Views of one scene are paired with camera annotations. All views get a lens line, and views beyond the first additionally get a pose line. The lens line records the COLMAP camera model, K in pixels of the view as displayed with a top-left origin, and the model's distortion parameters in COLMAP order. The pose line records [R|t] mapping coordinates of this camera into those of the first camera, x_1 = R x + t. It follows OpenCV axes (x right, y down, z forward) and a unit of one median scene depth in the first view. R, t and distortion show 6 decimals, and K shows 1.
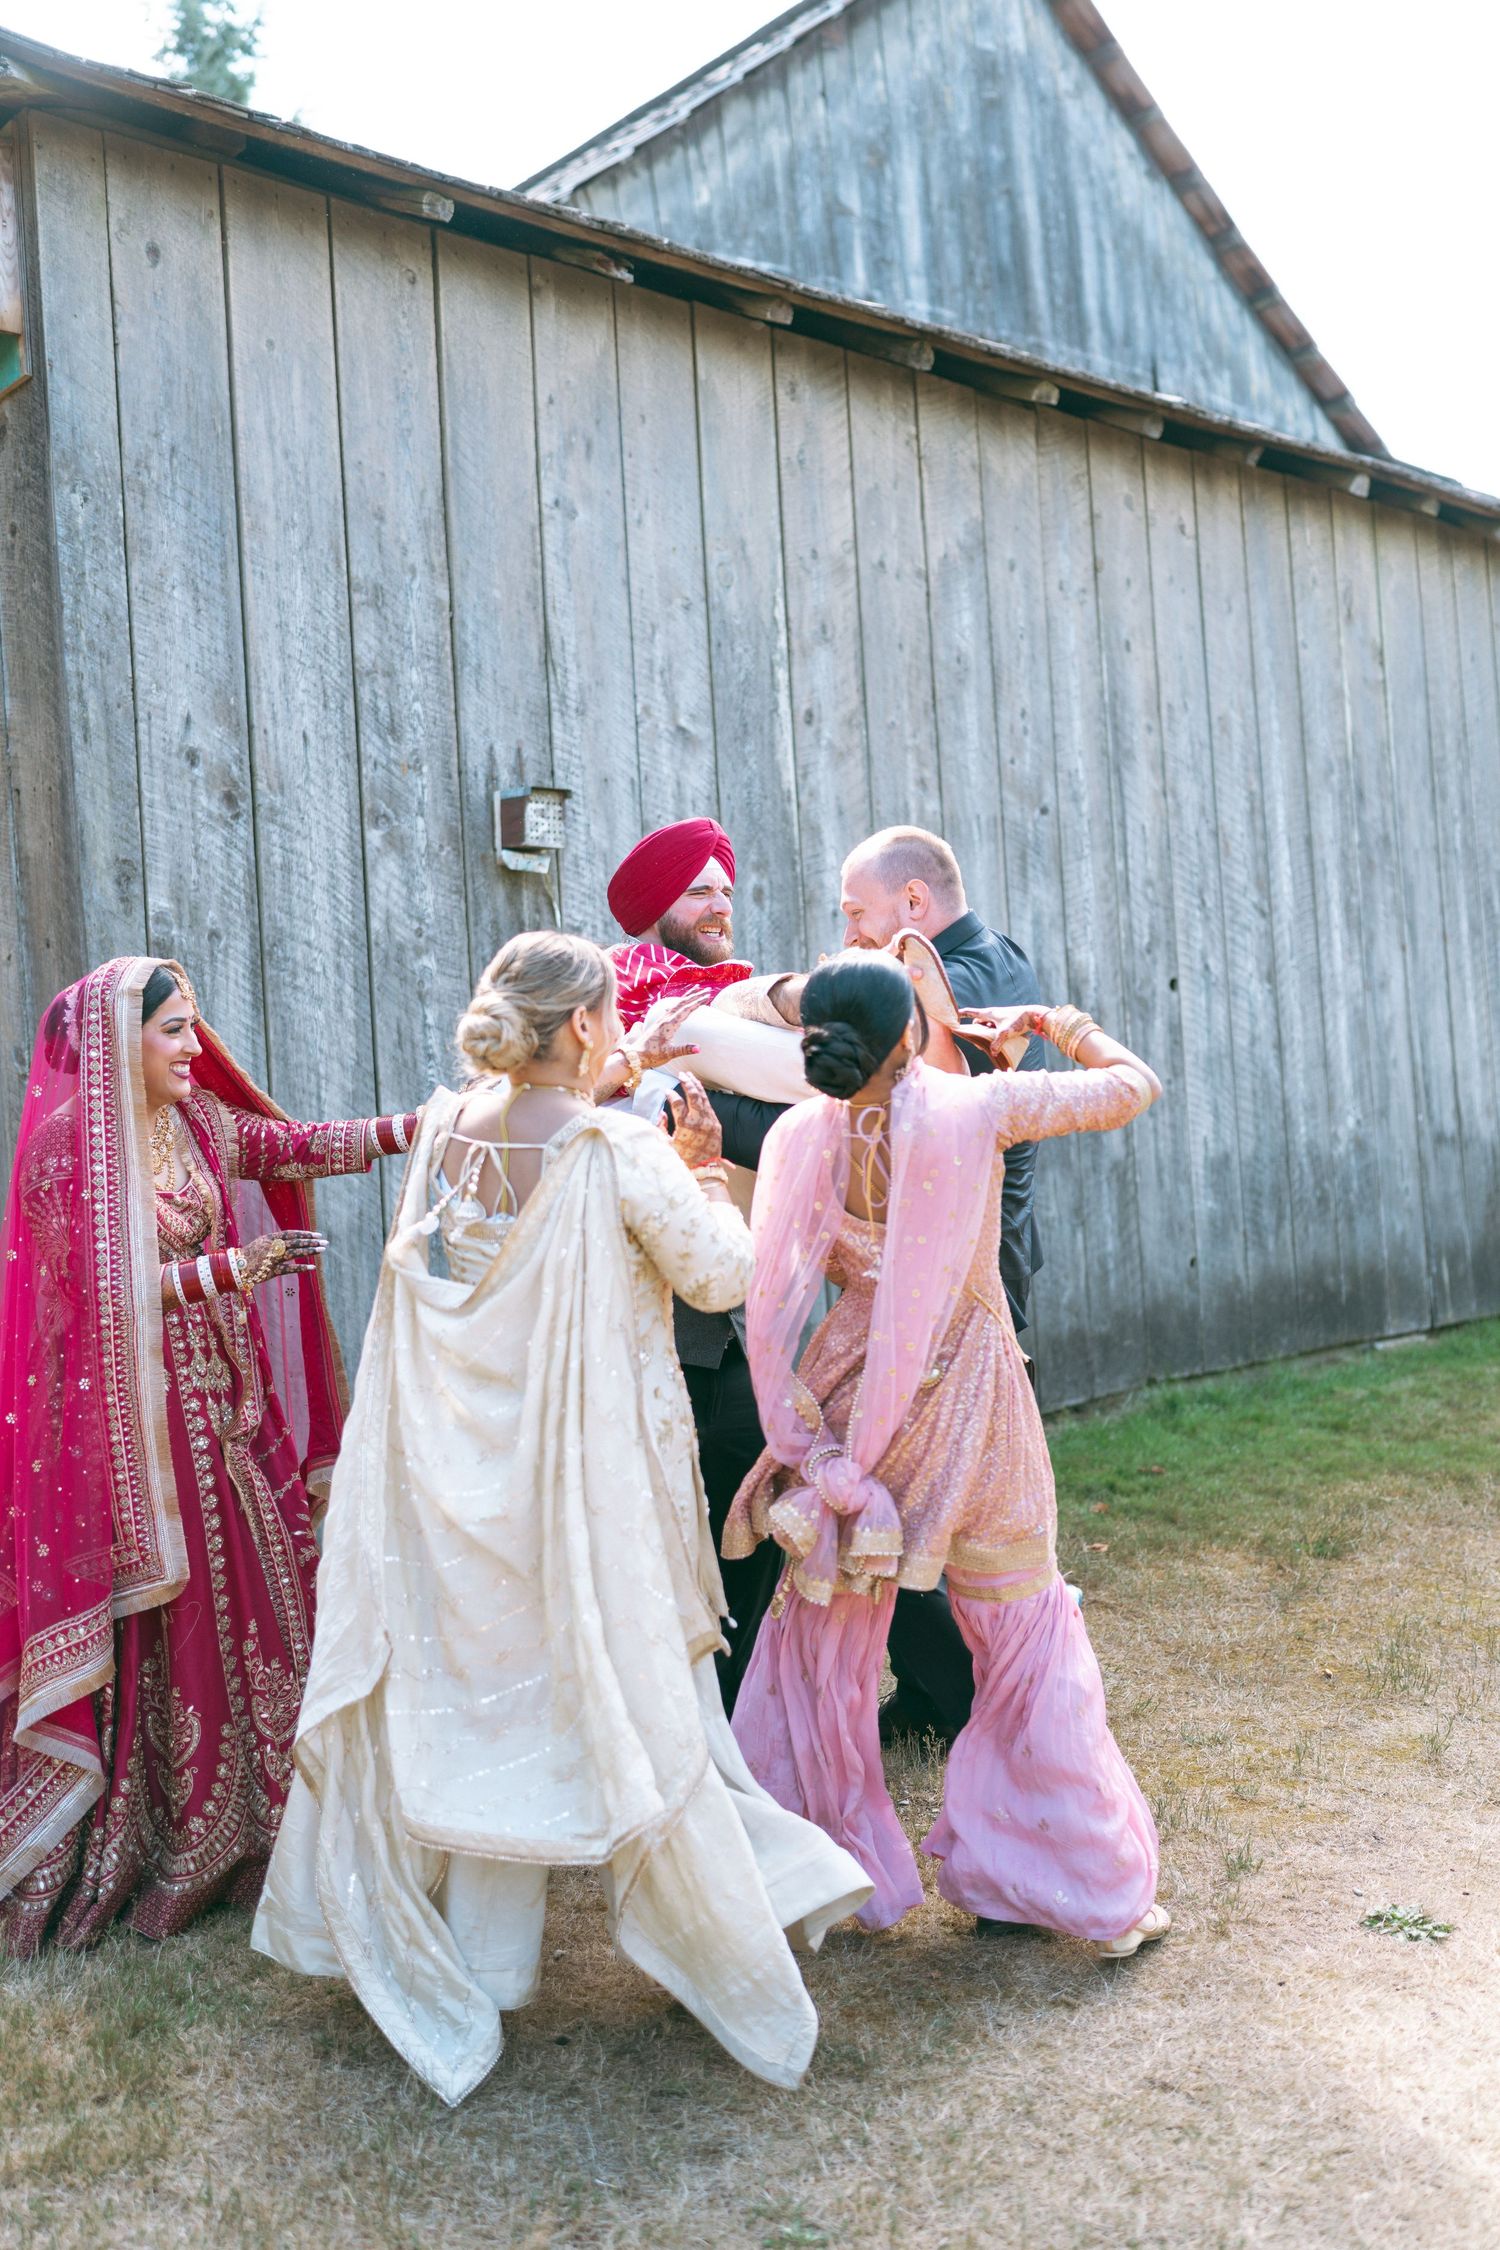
lens RADIAL K [[2142.0, 0, 748.7], [0, 2142.0, 1127.0], [0, 0, 1]] dist [-0.003470, 0.023417]
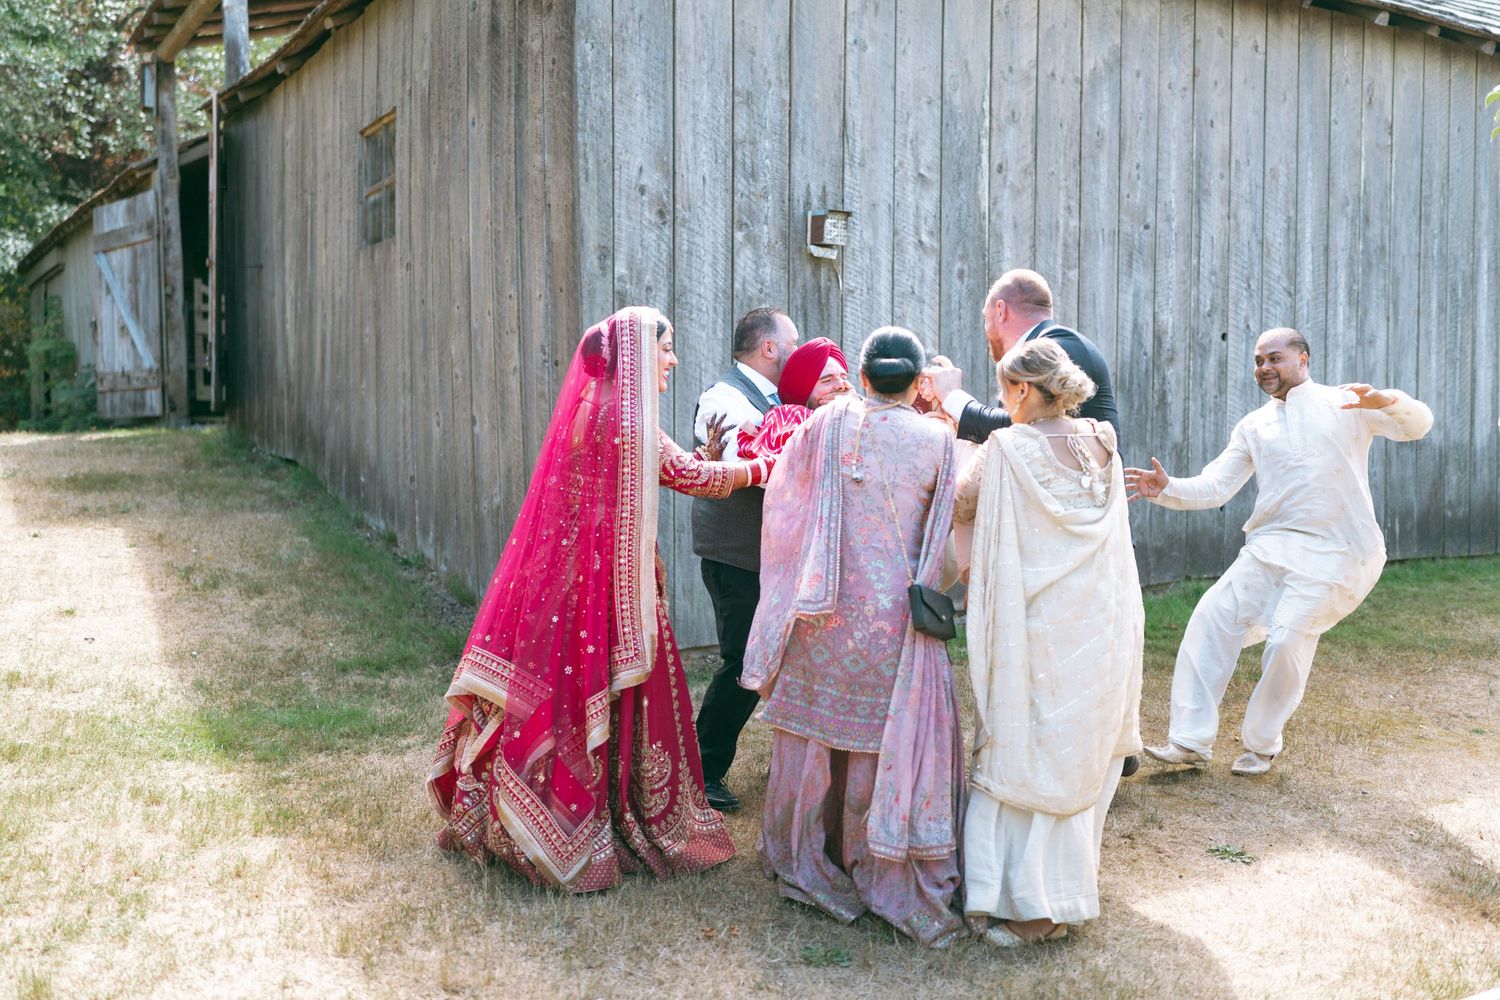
lens RADIAL K [[1423.2, 0, 747.4], [0, 1423.2, 503.2], [0, 0, 1]] dist [-0.007475, 0.027576]
pose [[0.983481, 0.069705, -0.167053, 0.039172], [-0.057151, 0.995250, 0.078816, -0.006612], [0.171754, -0.067967, 0.982793, -0.154055]]
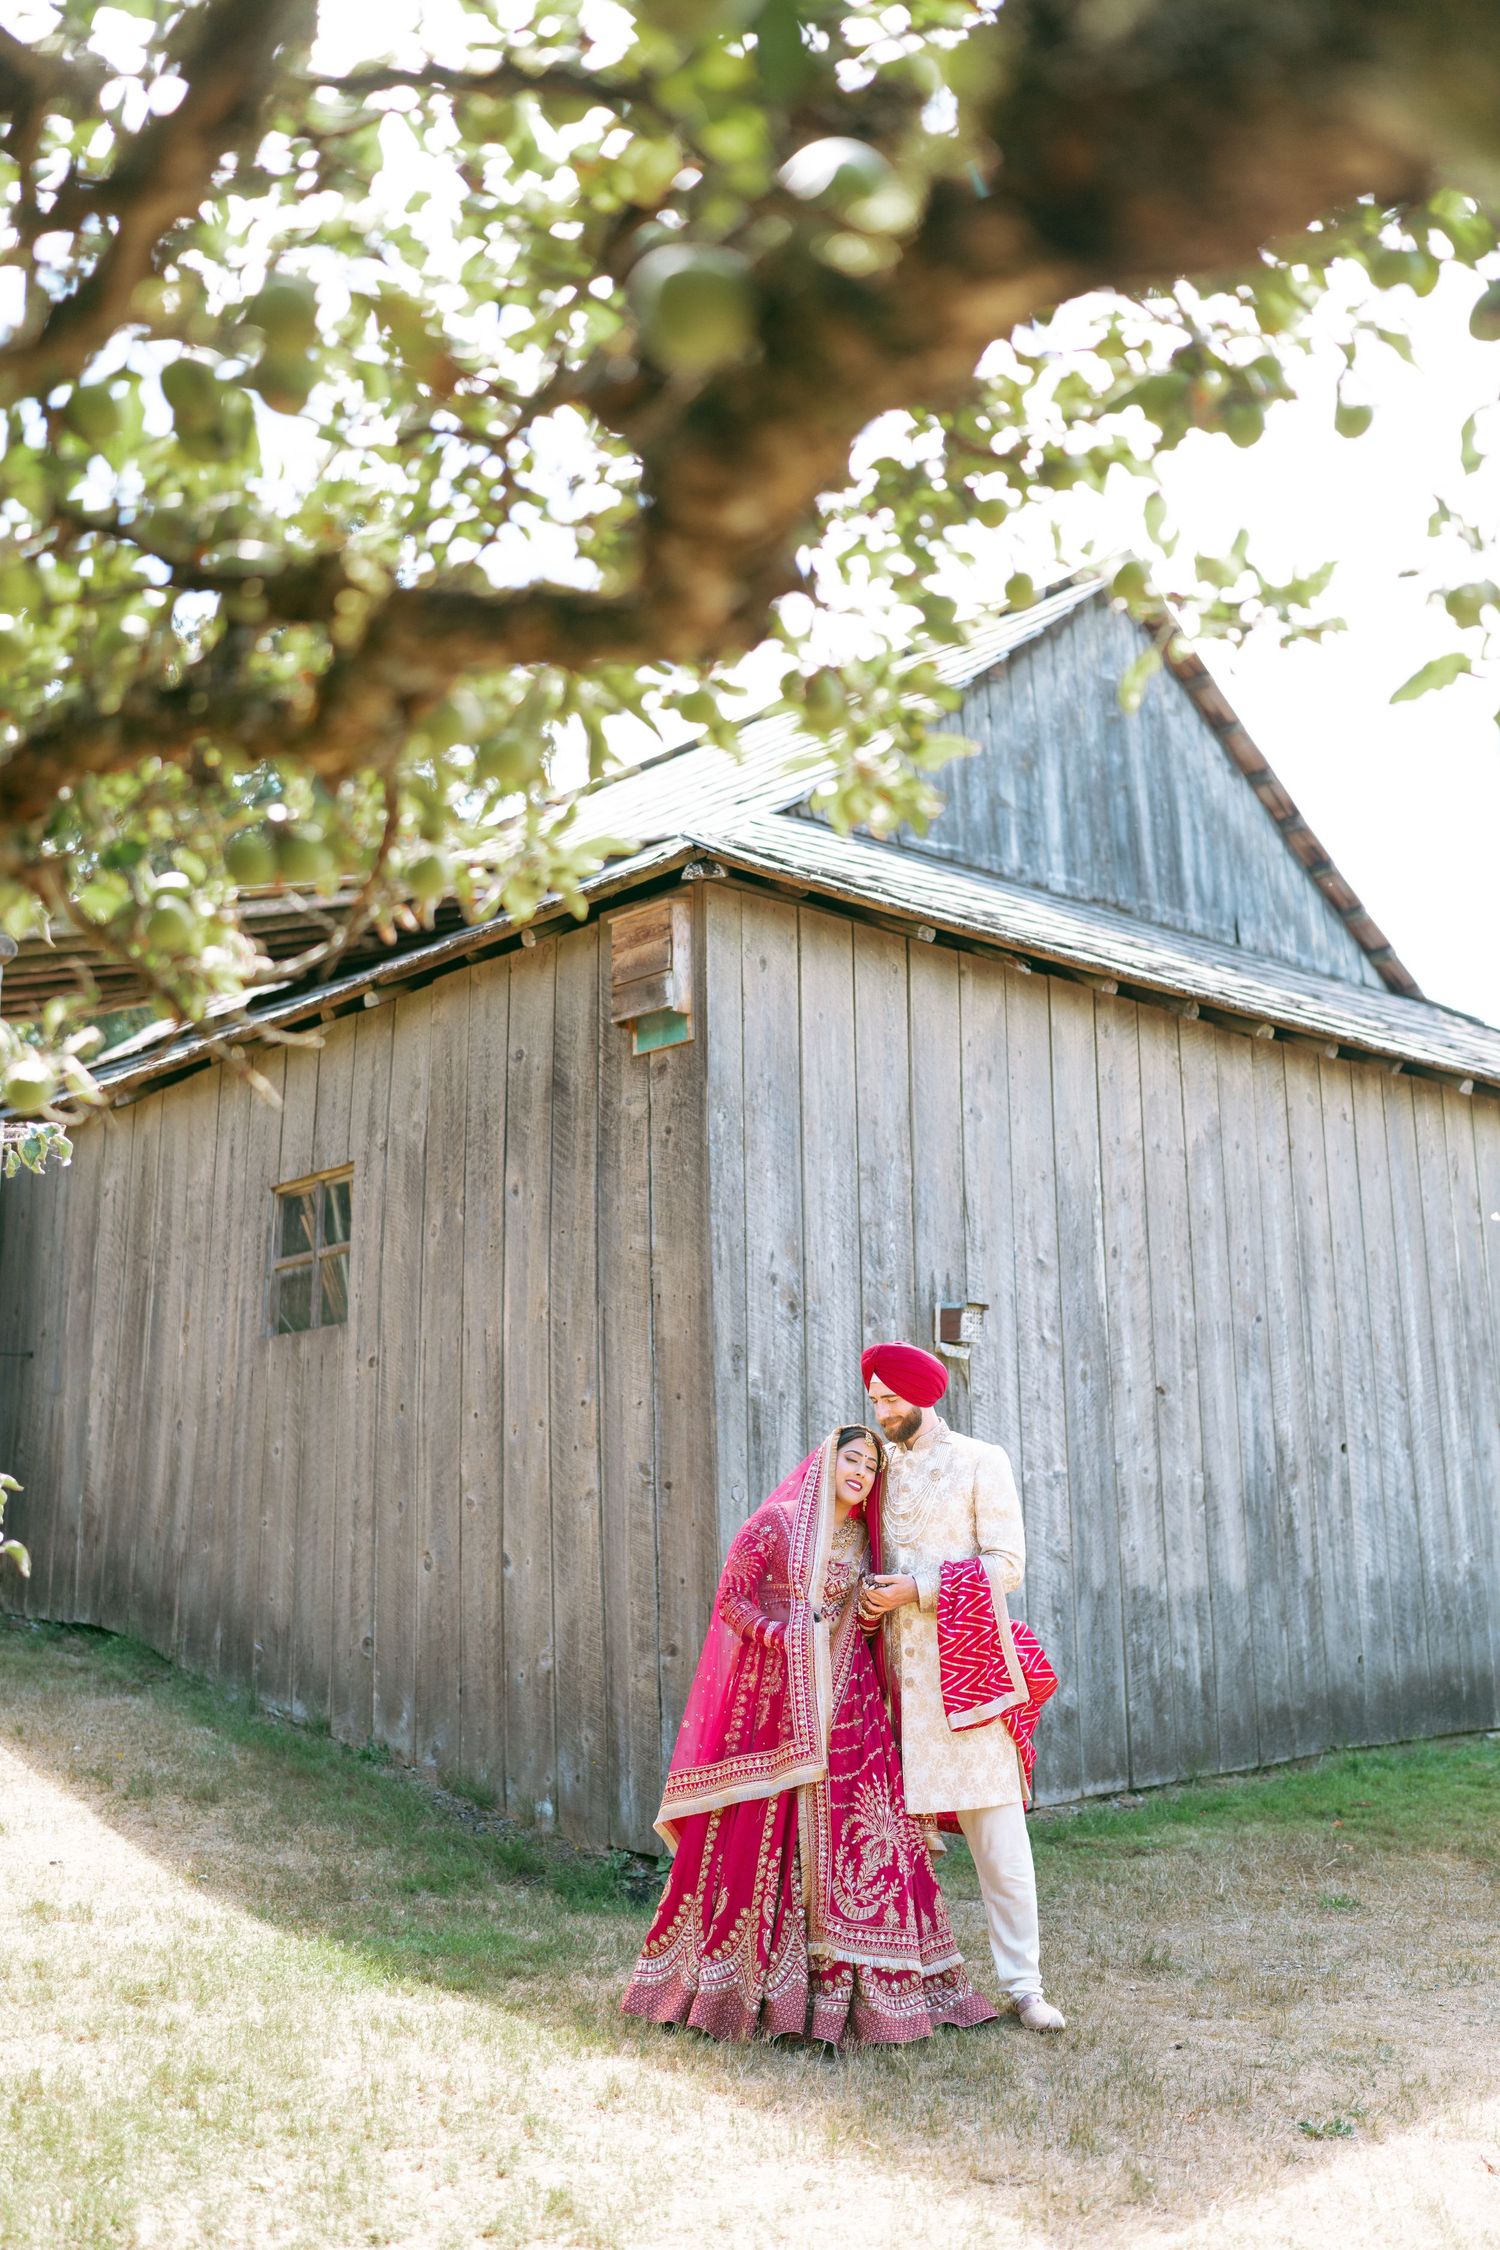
lens RADIAL K [[2116.1, 0, 759.6], [0, 2116.1, 1143.8], [0, 0, 1]] dist [-0.004104, 0.006944]
pose [[0.998801, 0.048268, 0.008115, -0.231946], [-0.045905, 0.981315, -0.186852, 0.013861], [-0.016982, 0.186255, 0.982355, -0.417919]]
